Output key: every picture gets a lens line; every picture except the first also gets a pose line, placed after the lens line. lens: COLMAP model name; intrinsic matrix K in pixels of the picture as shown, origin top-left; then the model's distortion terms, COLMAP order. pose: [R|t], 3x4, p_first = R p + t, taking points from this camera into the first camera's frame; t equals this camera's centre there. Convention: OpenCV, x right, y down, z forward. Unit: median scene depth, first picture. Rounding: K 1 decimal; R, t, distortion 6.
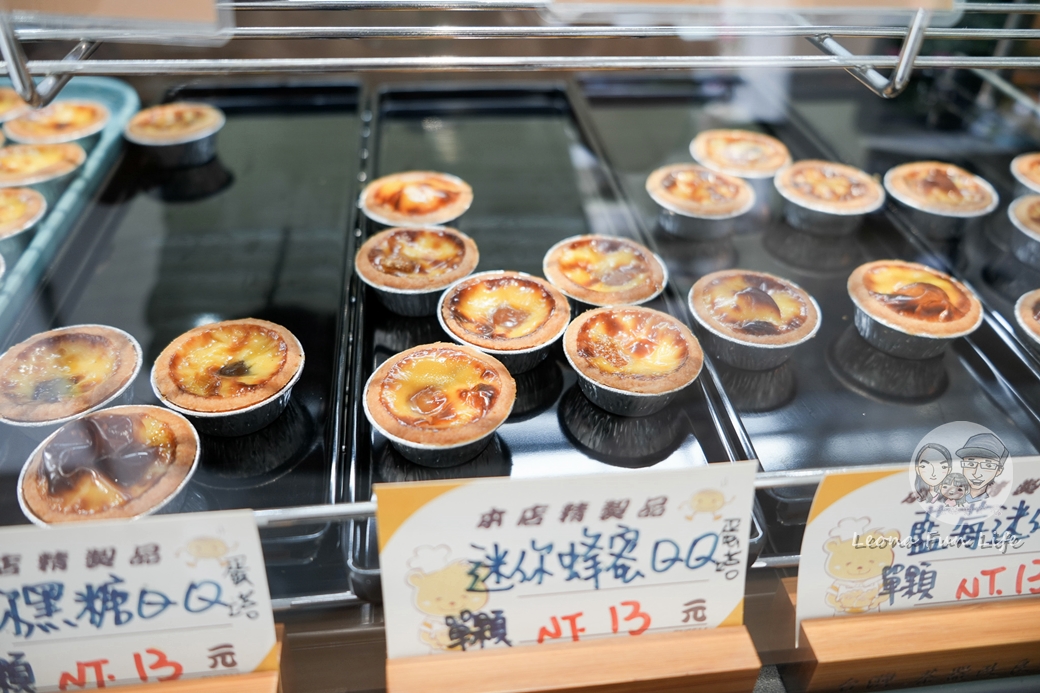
lens RADIAL K [[779.2, 0, 519.8], [0, 779.2, 347.6], [0, 0, 1]] dist [-0.026249, 0.022572]
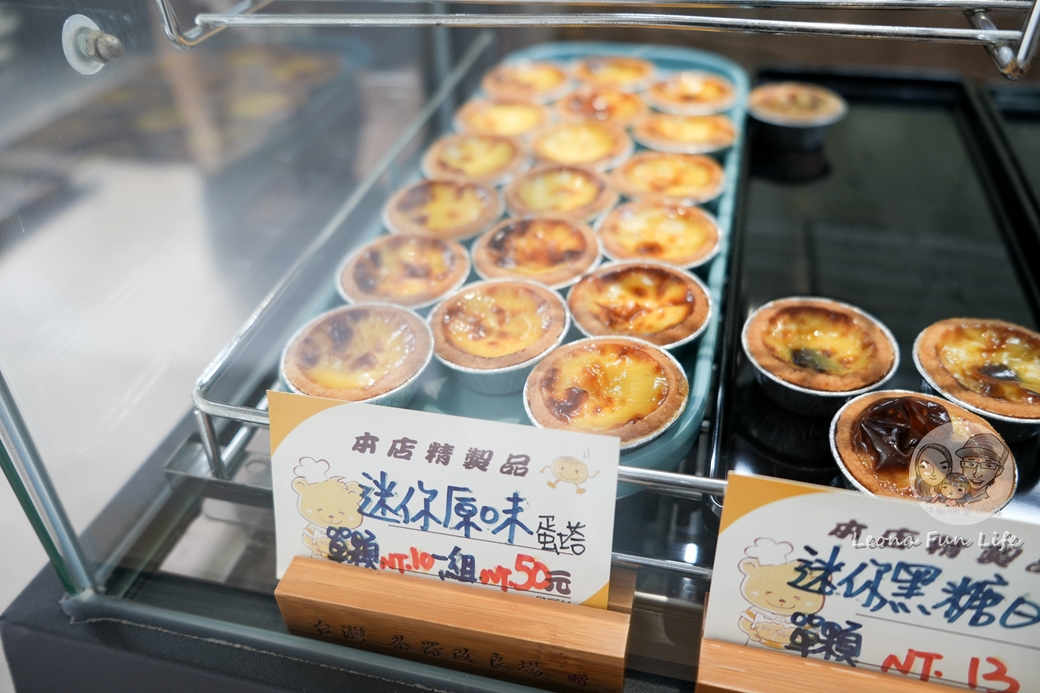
lens RADIAL K [[779.2, 0, 517.8], [0, 779.2, 344.4], [0, 0, 1]] dist [-0.026249, 0.022572]
pose [[0.926611, 0.179287, -0.330528, -0.689240], [-0.178935, 0.983348, 0.031764, 0.077970], [0.330719, 0.029711, 0.943262, -0.081163]]
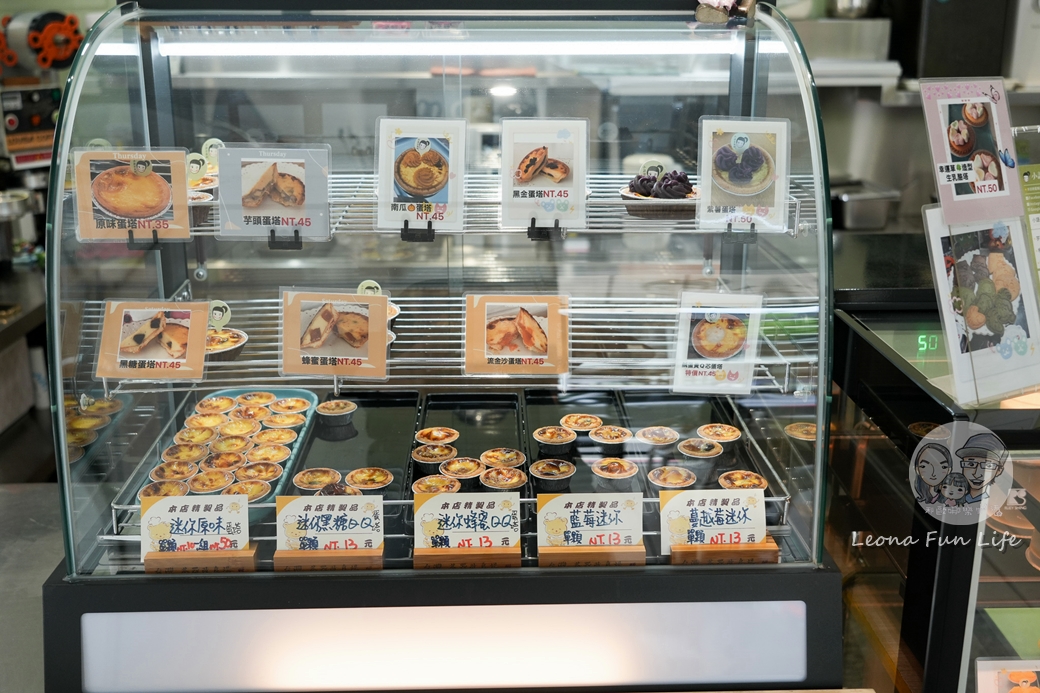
lens RADIAL K [[1134.0, 0, 518.3], [0, 1134.0, 343.8], [0, 0, 1]] dist [-0.011107, 0.000000]
pose [[0.994655, 0.001839, -0.103237, 0.762040], [-0.039252, 0.931513, -0.361584, 1.274176], [0.095502, 0.363704, 0.926606, -3.727130]]
